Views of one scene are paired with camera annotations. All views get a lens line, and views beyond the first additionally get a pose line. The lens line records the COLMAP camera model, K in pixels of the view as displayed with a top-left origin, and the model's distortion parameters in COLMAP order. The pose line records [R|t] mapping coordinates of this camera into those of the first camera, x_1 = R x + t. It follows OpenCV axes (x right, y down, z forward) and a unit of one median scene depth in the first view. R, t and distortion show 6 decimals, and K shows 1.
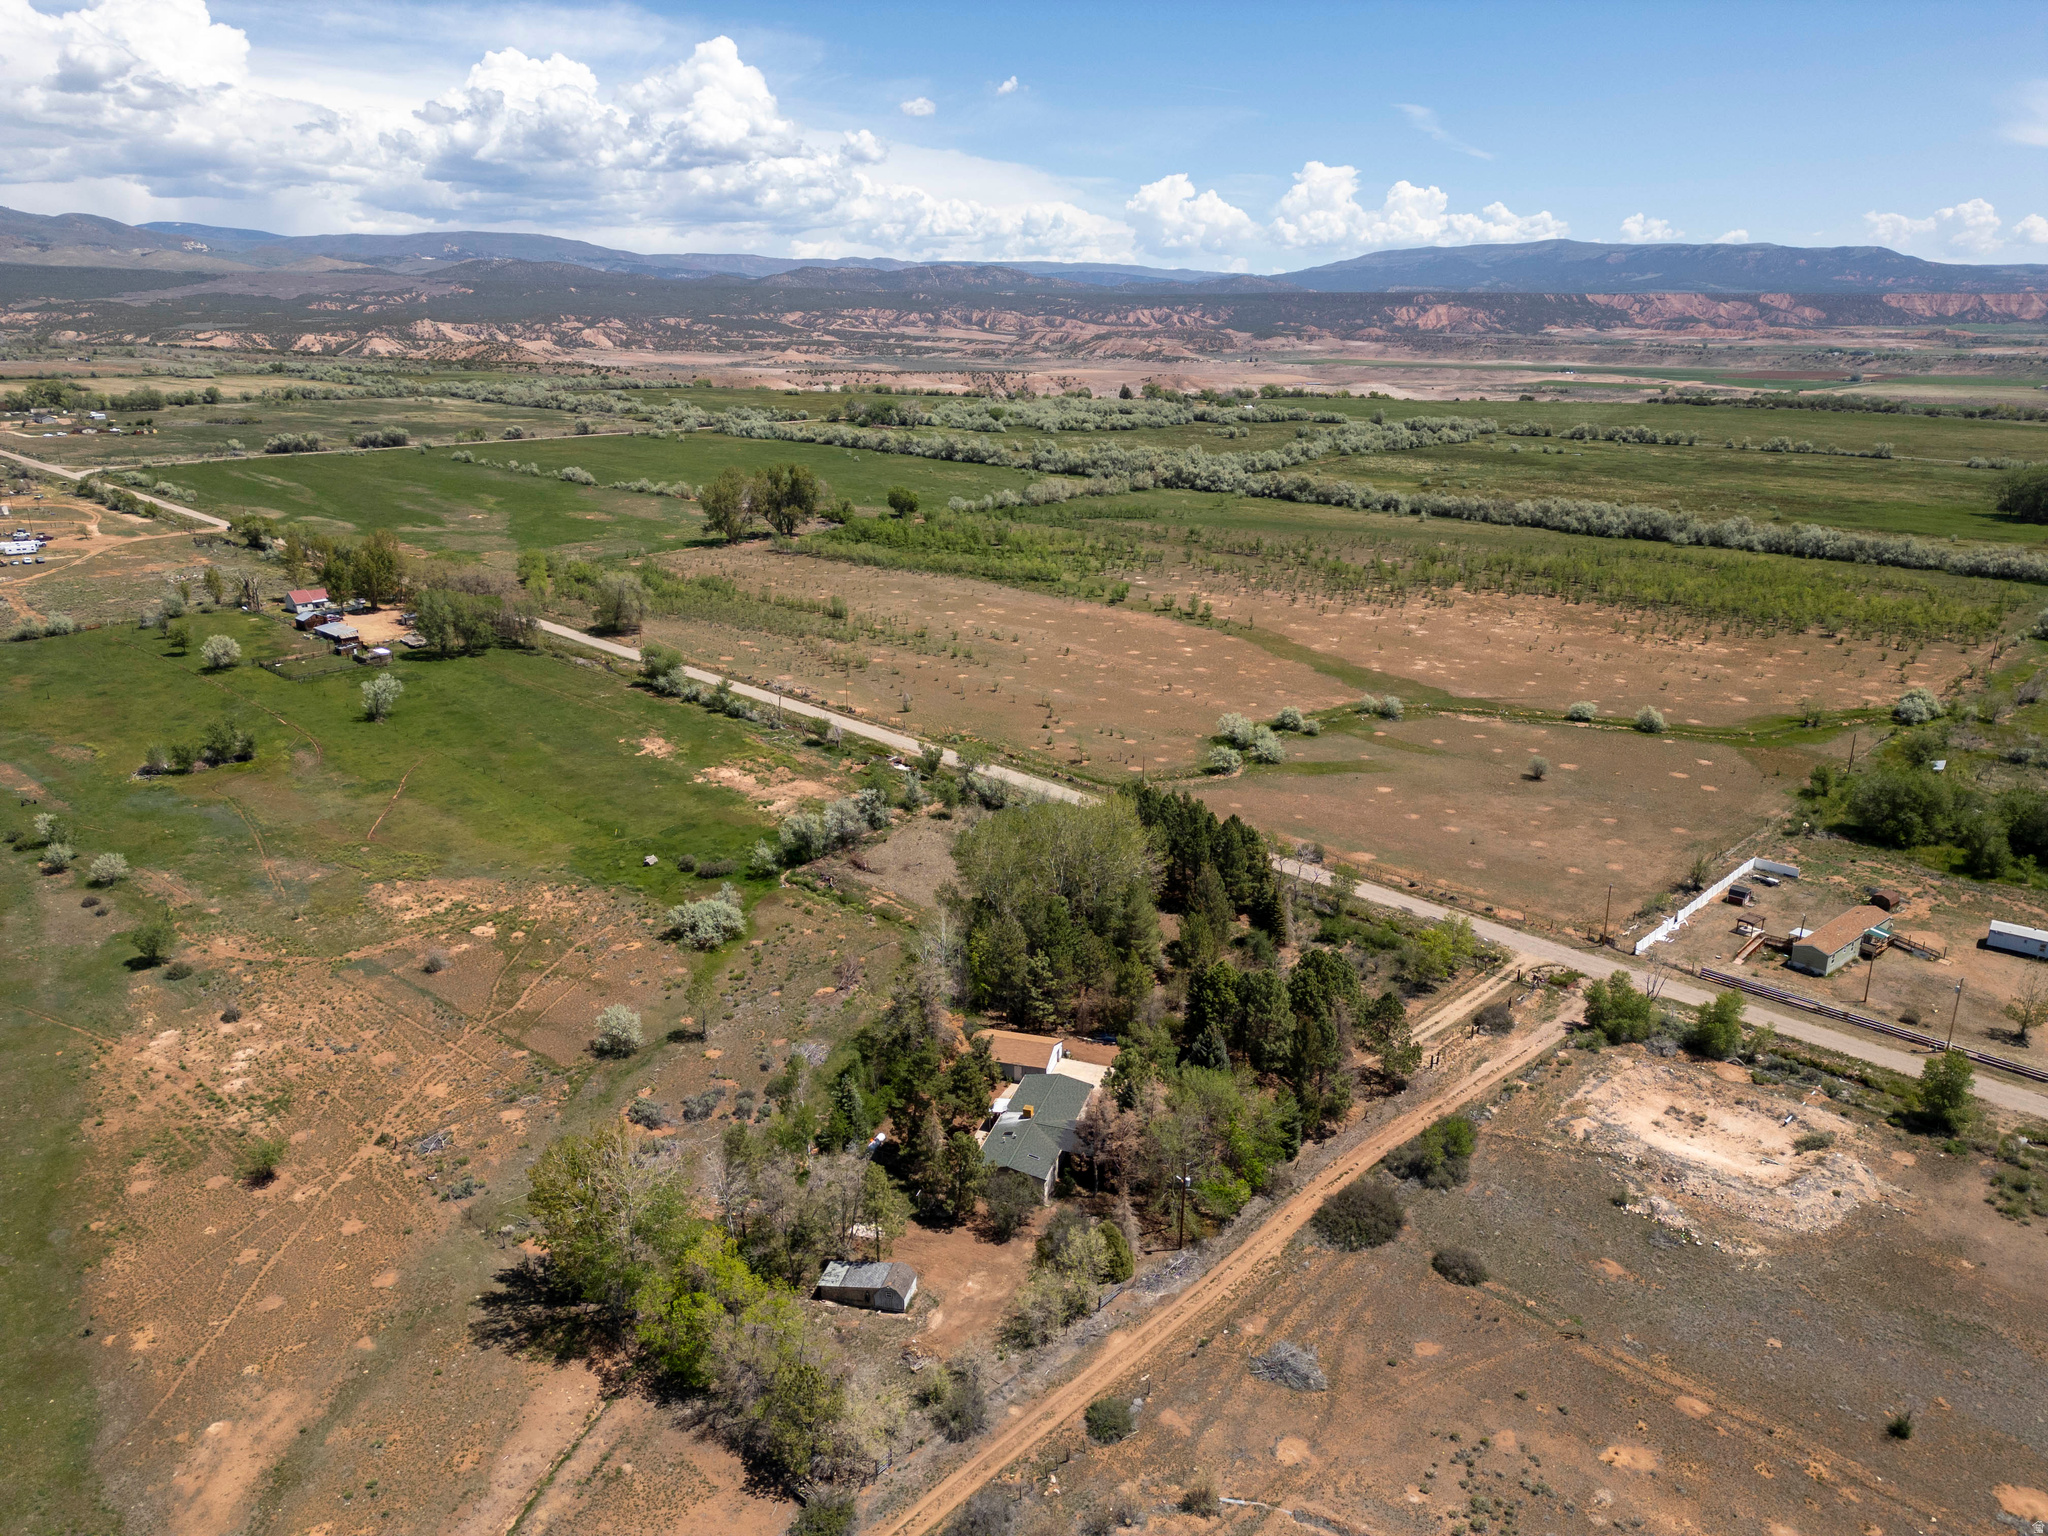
lens RADIAL K [[1427.7, 0, 1027.1], [0, 1427.7, 769.3], [0, 0, 1]] dist [0.073890, -0.068820]
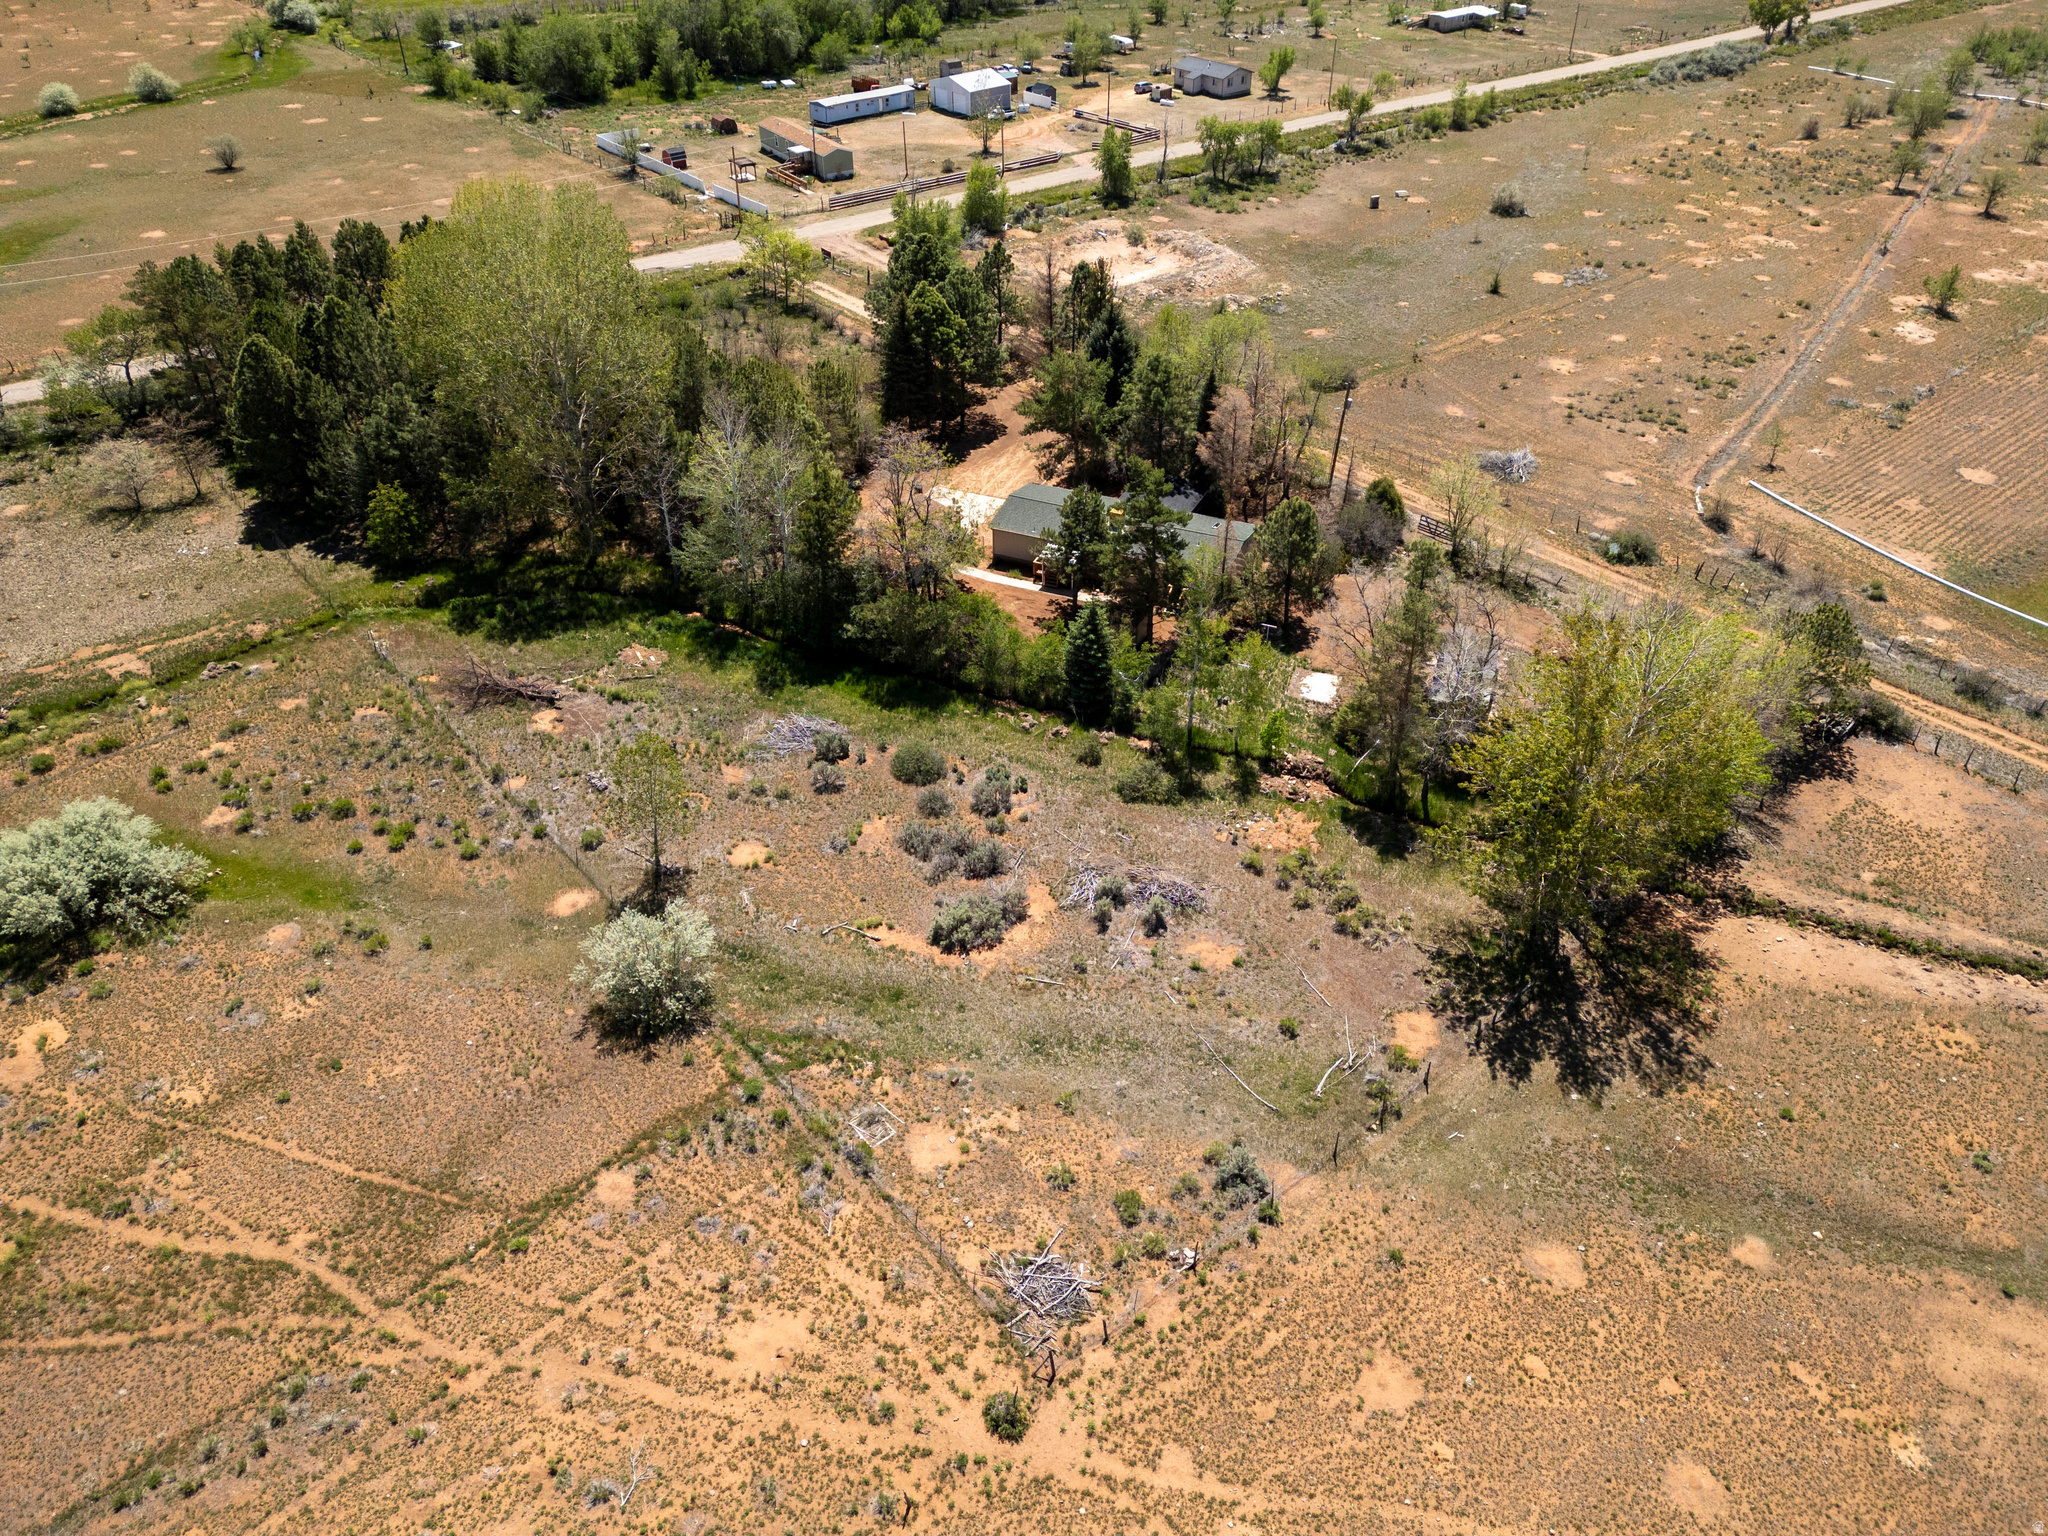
lens RADIAL K [[1427.7, 0, 1027.1], [0, 1427.7, 769.3], [0, 0, 1]] dist [0.073890, -0.068820]
pose [[0.106096, -0.593693, 0.797667, -0.589306], [0.302884, 0.783369, 0.542765, -0.052524], [-0.947103, 0.184015, 0.262932, 0.817505]]
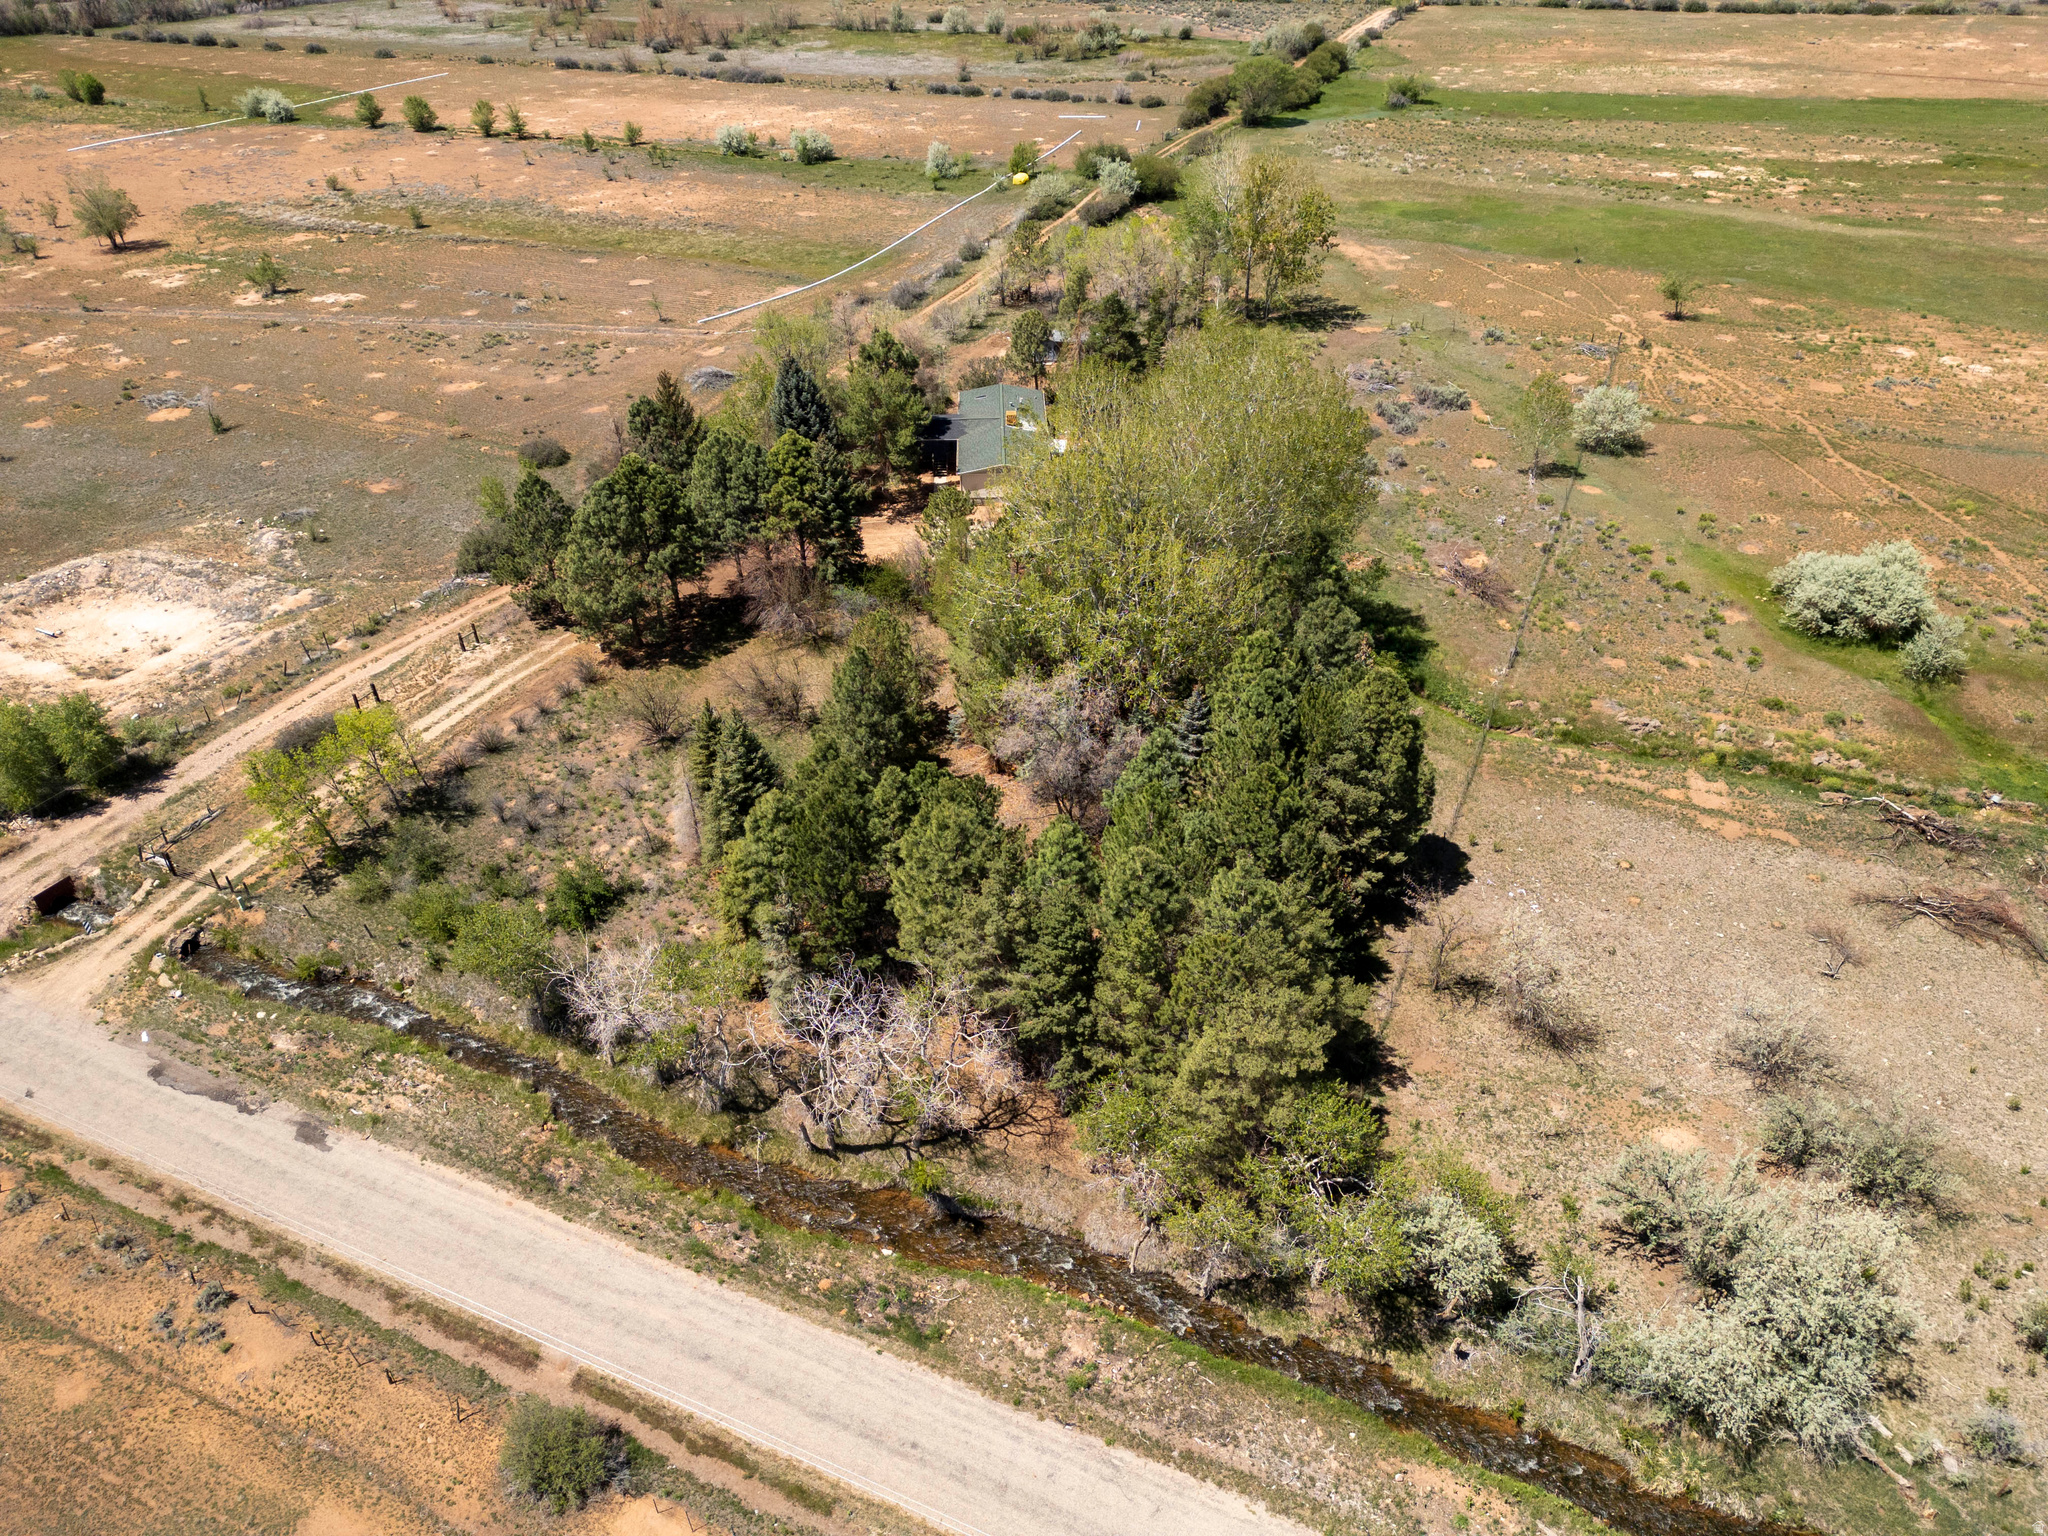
lens RADIAL K [[1427.7, 0, 1027.1], [0, 1427.7, 769.3], [0, 0, 1]] dist [0.073890, -0.068820]
pose [[-0.944359, 0.208998, -0.253982, 0.233019], [-0.078331, 0.607057, 0.790788, -0.284798], [0.319454, 0.766682, -0.556909, 1.517778]]
